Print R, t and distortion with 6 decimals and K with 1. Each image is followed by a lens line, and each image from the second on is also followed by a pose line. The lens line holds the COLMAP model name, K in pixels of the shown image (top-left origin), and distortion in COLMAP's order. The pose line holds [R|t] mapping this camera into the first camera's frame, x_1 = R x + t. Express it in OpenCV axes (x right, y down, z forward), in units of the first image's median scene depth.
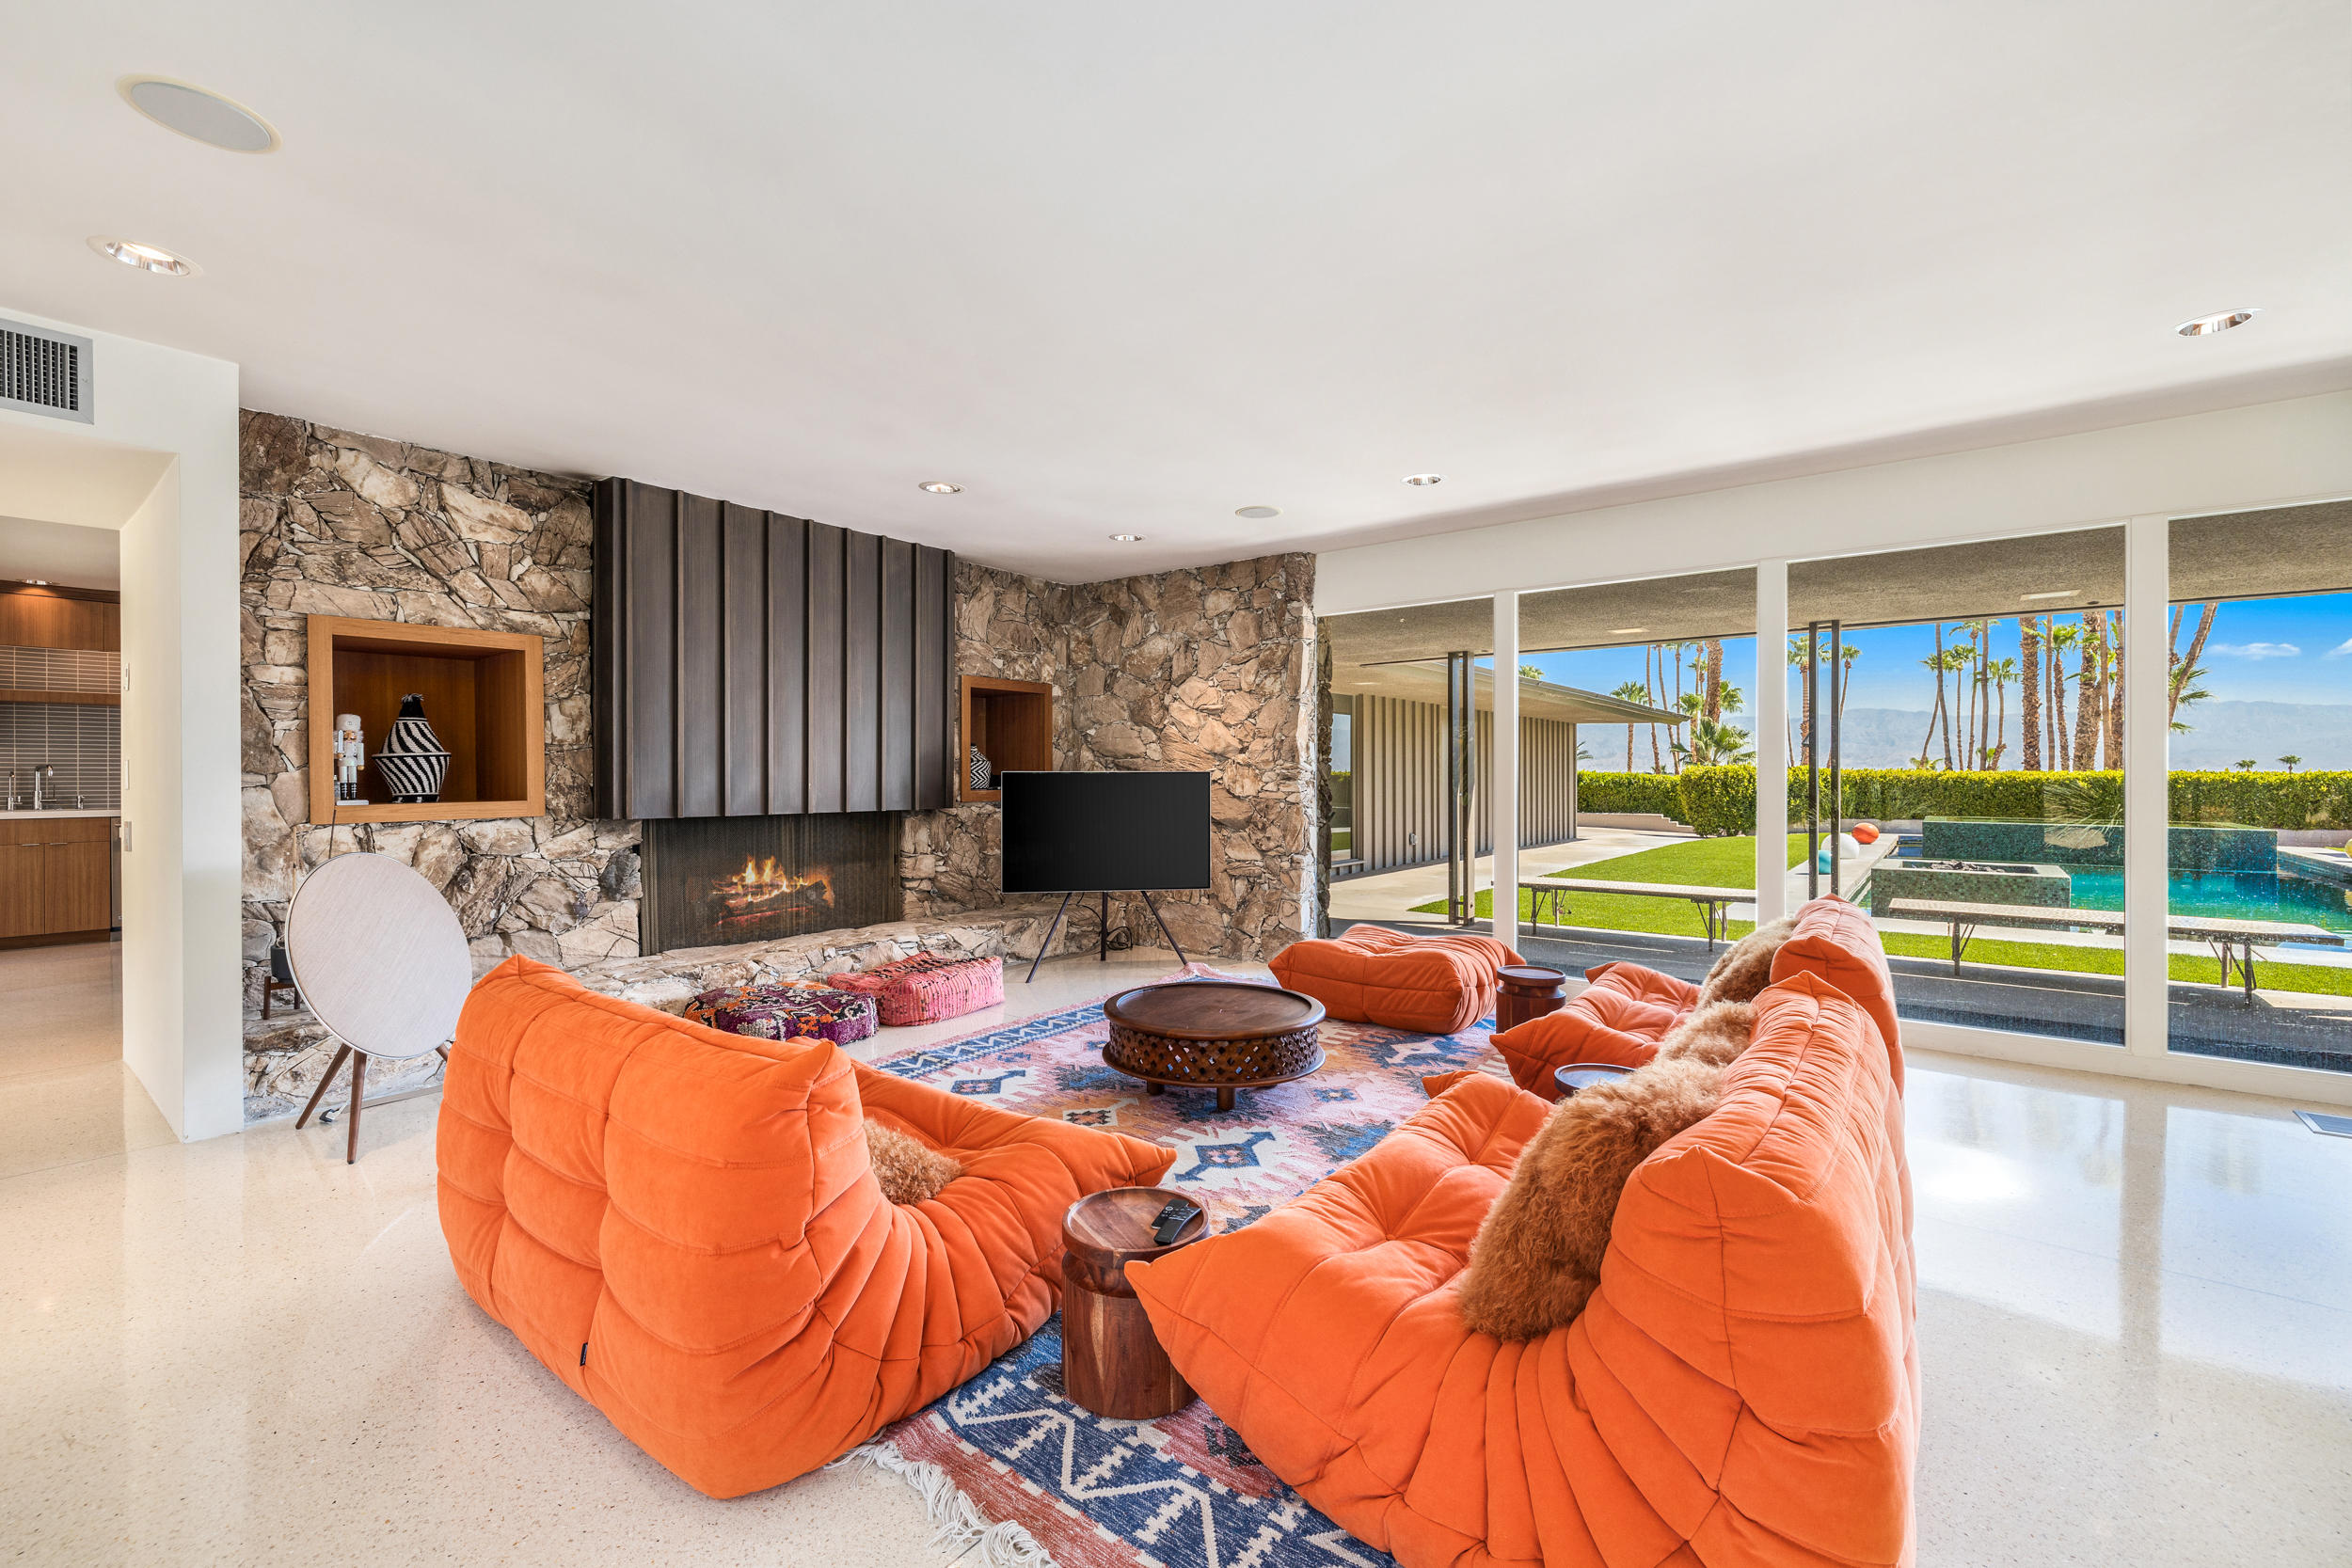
lens RADIAL K [[985.1, 0, 1169.4], [0, 985.1, 775.9], [0, 0, 1]] dist [0.002684, -0.000001]
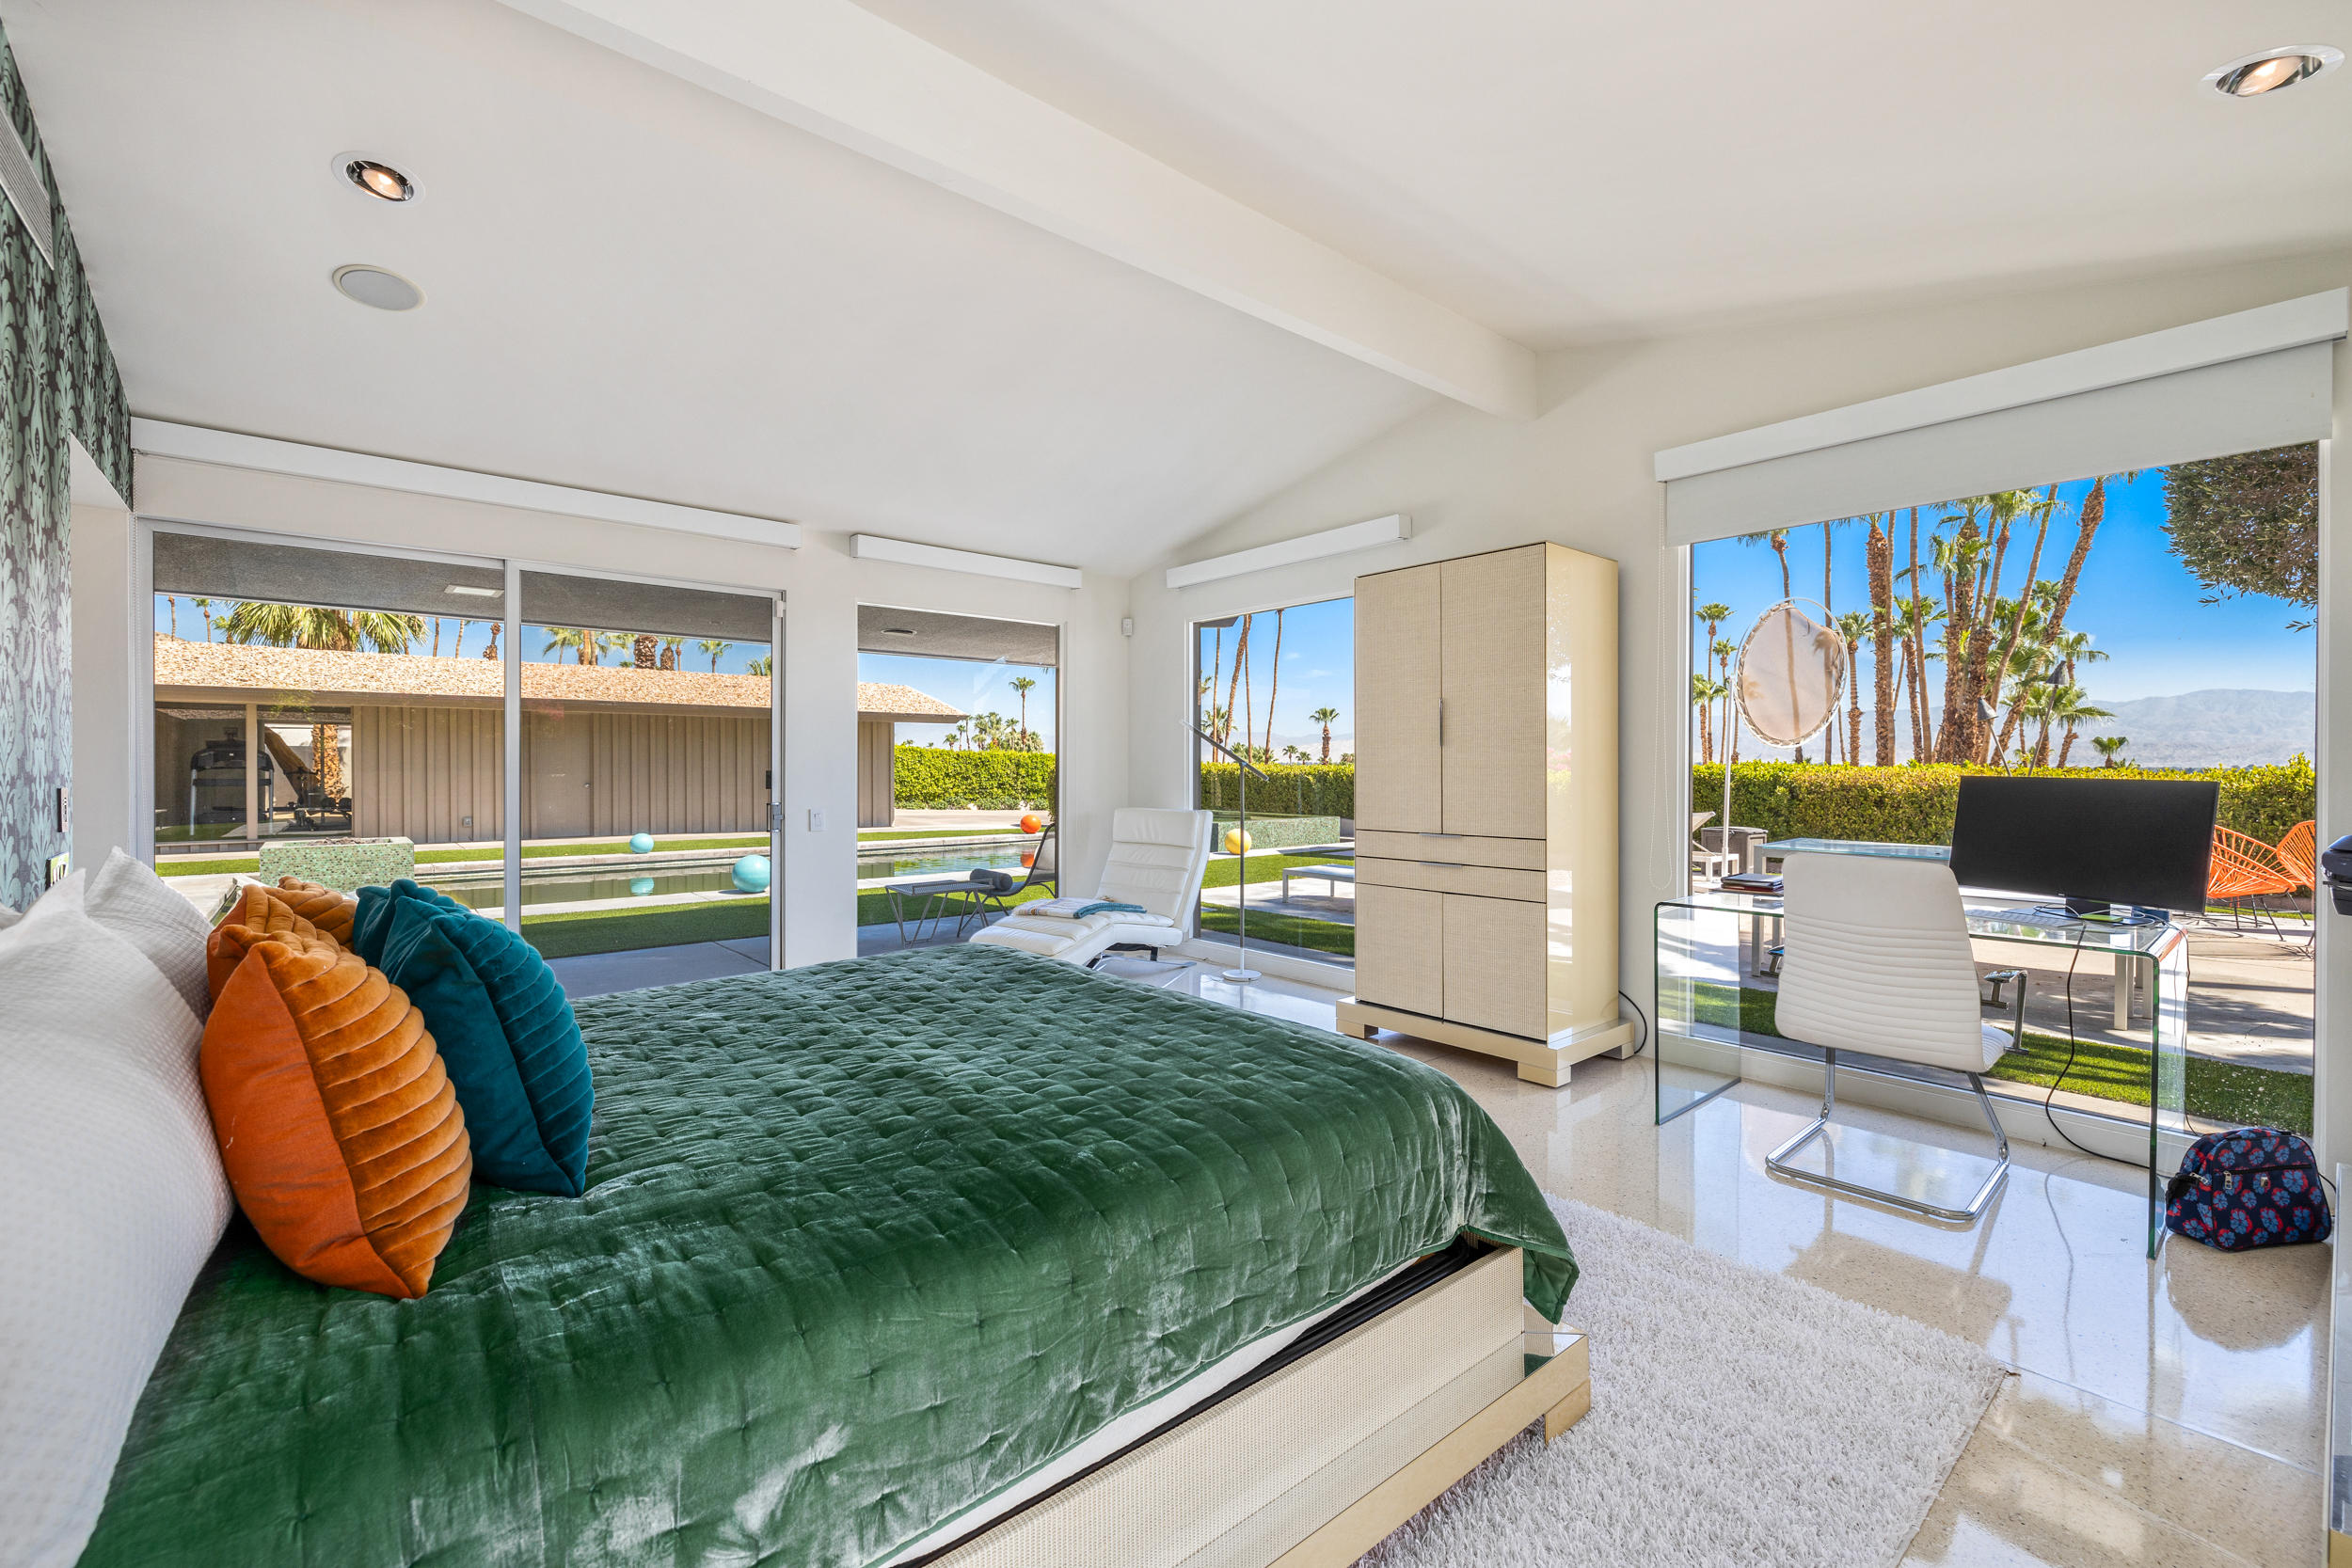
lens RADIAL K [[989.0, 0, 1171.3], [0, 989.0, 763.6], [0, 0, 1]] dist [-0.000504, -0.000036]
pose [[0.979637, 0.000444, -0.200775, 3.041417], [-0.001470, 0.999987, -0.004959, -0.002844], [0.200770, 0.005153, 0.979625, -0.019312]]
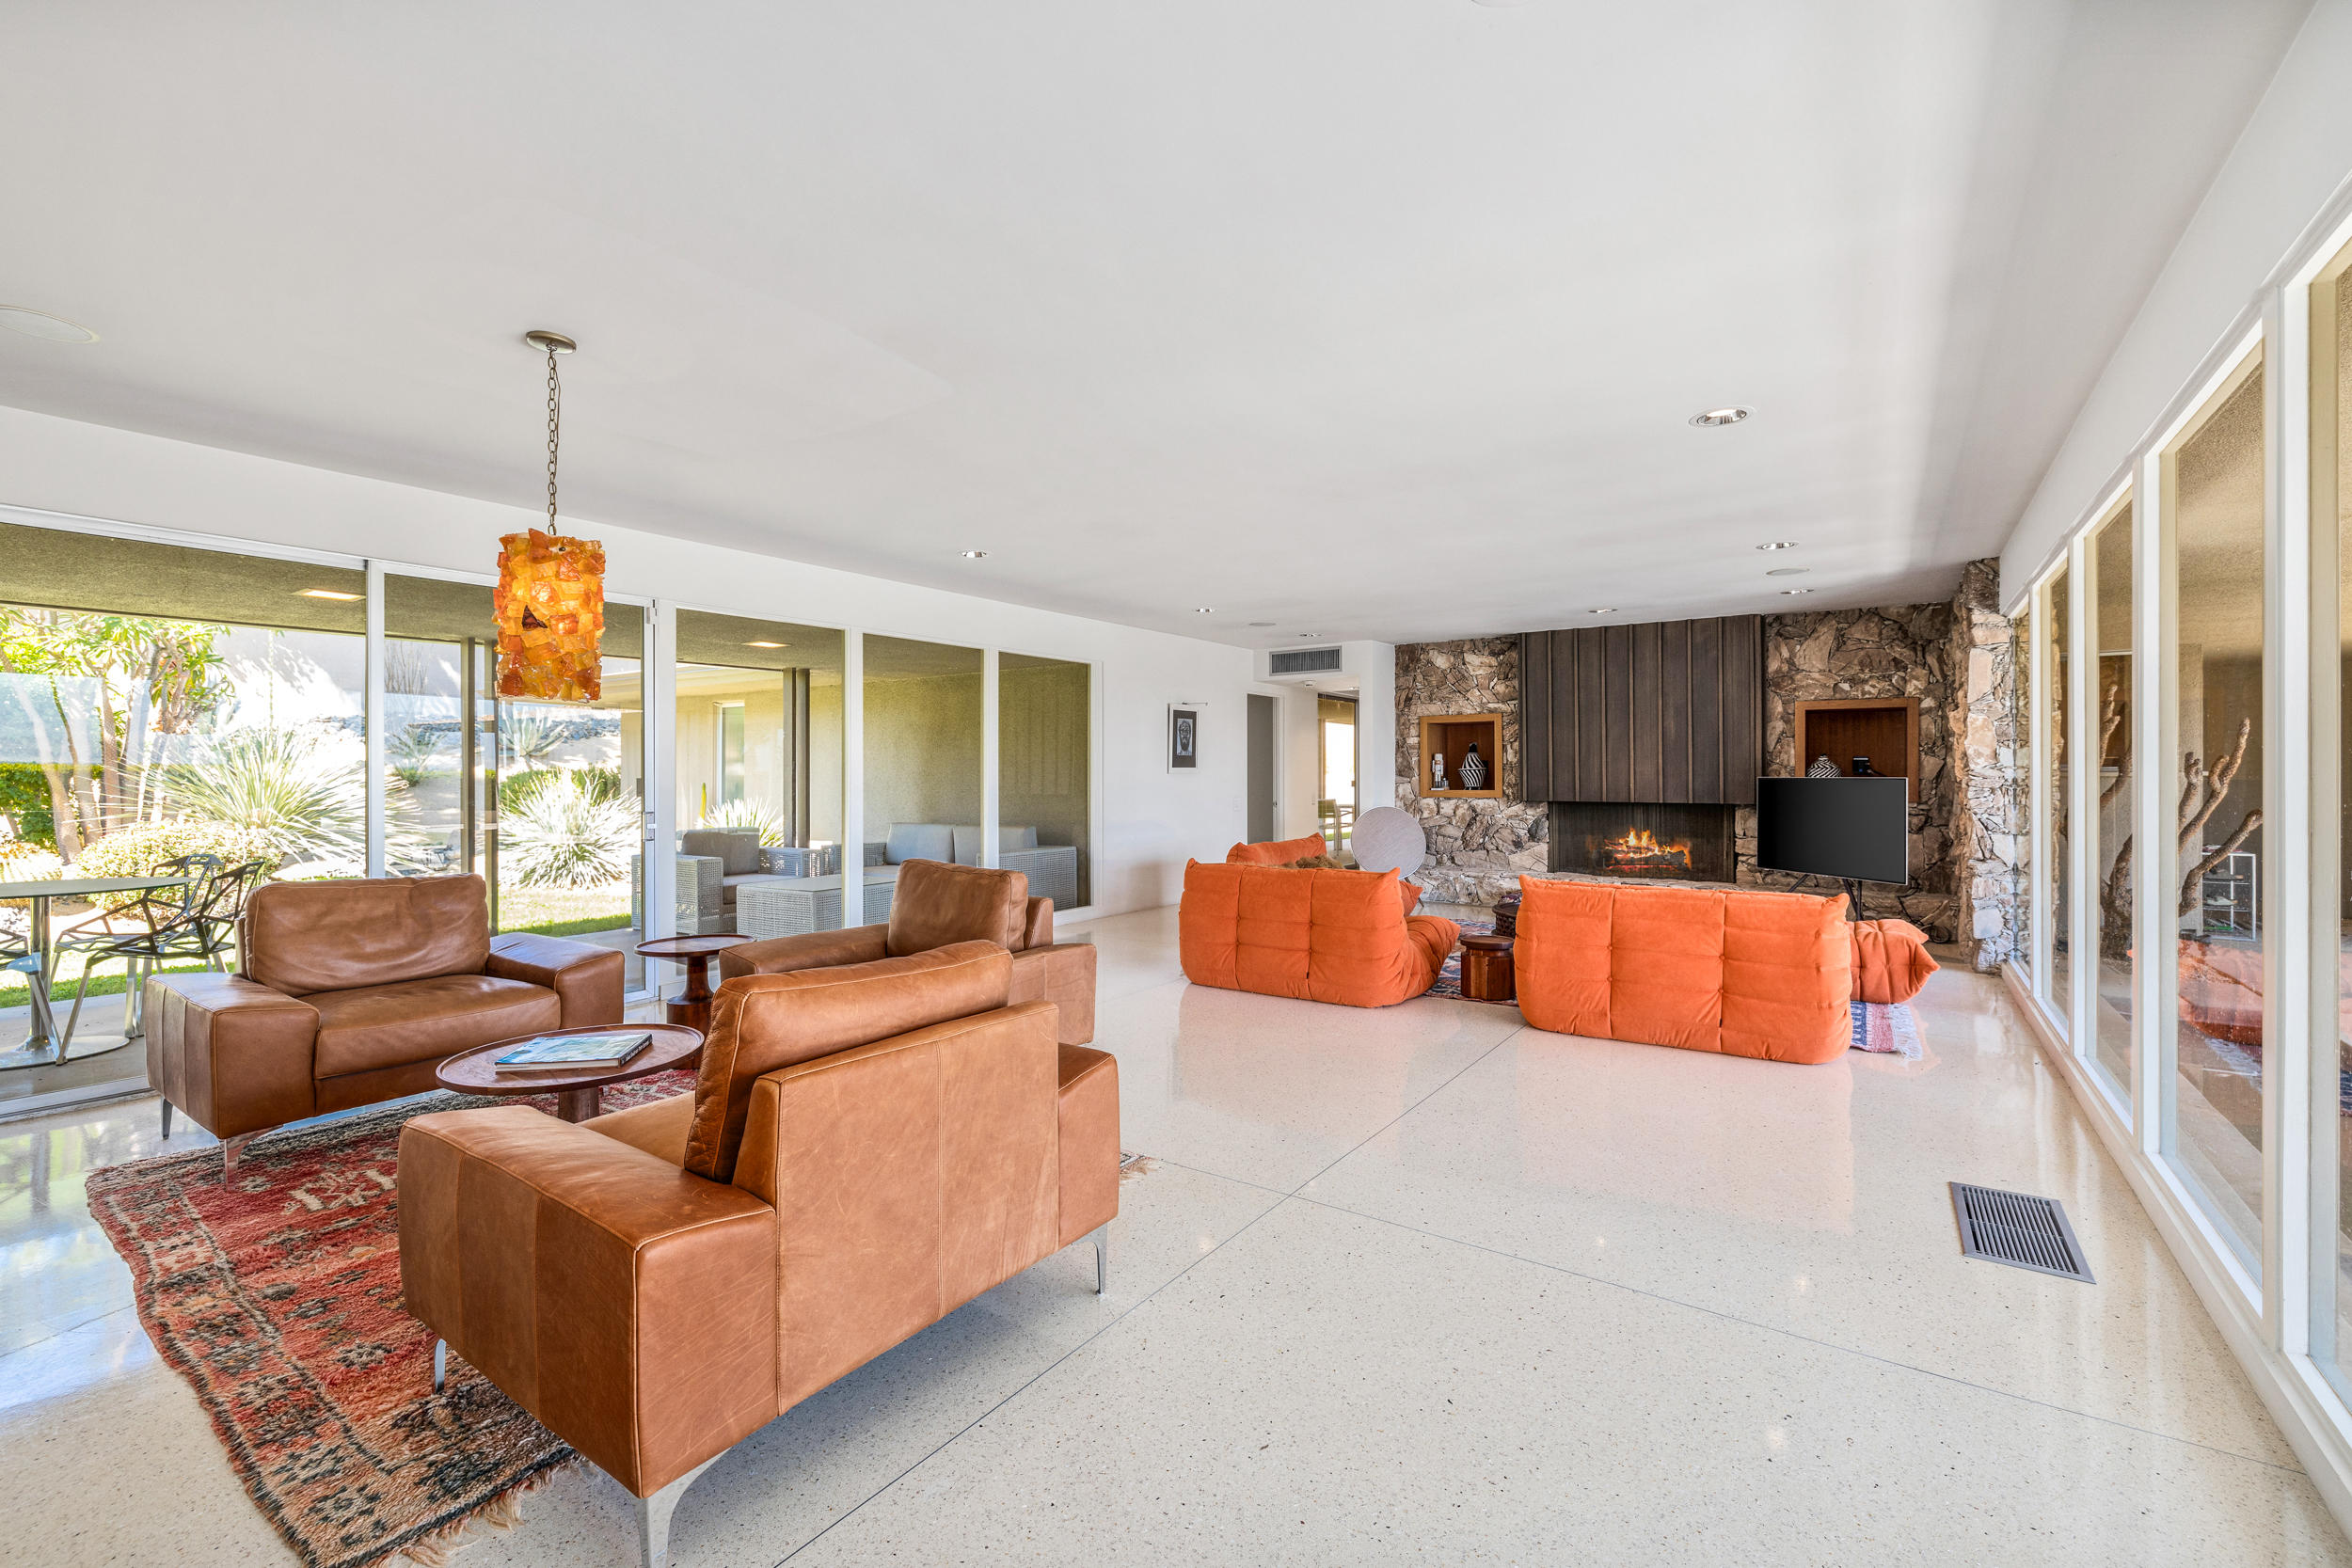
lens RADIAL K [[995.9, 0, 1181.5], [0, 995.9, 755.3], [0, 0, 1]] dist [0.002155, -0.004017]
pose [[0.063000, -0.017468, -0.997861, 1.085267], [-0.002621, 0.999840, -0.017668, -0.007853], [0.998010, 0.003728, 0.062944, 0.129270]]
